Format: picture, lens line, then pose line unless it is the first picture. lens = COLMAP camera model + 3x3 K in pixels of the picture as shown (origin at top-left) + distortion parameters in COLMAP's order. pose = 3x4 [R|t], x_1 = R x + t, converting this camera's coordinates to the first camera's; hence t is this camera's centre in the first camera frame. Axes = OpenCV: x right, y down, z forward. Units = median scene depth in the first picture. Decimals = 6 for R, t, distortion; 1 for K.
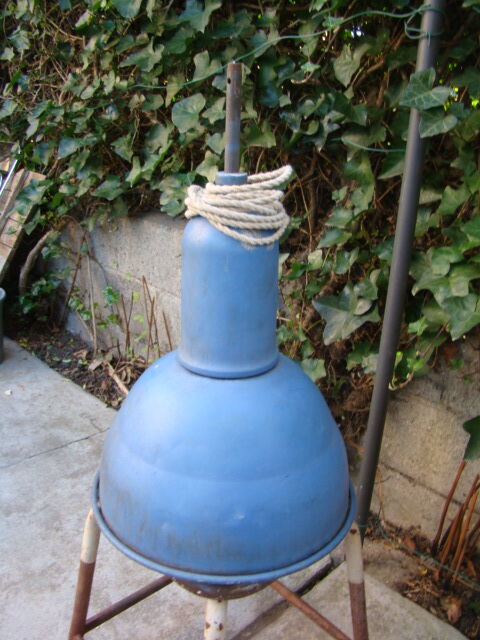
lens RADIAL K [[610.9, 0, 237.0], [0, 610.9, 319.8], [0, 0, 1]] dist [-0.124333, 0.000000]
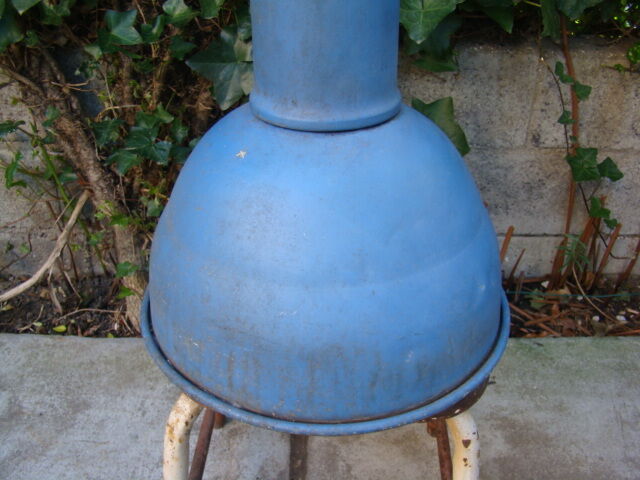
lens RADIAL K [[610.9, 0, 318.6], [0, 610.9, 238.2], [0, 0, 1]] dist [-0.124333, 0.000000]
pose [[0.699188, -0.402132, 0.591122, -0.357273], [0.282151, 0.914910, 0.288669, 0.000382], [-0.656907, -0.035048, 0.753156, 0.375916]]
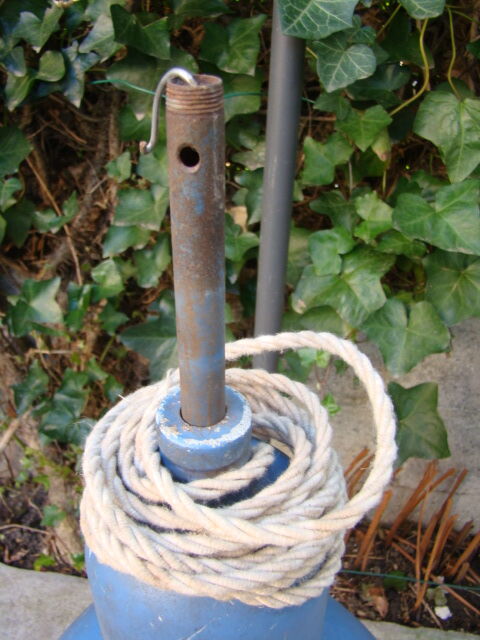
lens RADIAL K [[610.9, 0, 240.7], [0, 610.9, 320.2], [0, 0, 1]] dist [-0.124333, 0.000000]
pose [[0.800642, -0.357199, 0.481021, -0.092149], [0.227973, 0.924082, 0.306757, -0.259727], [-0.554077, -0.135943, 0.821291, 0.479165]]
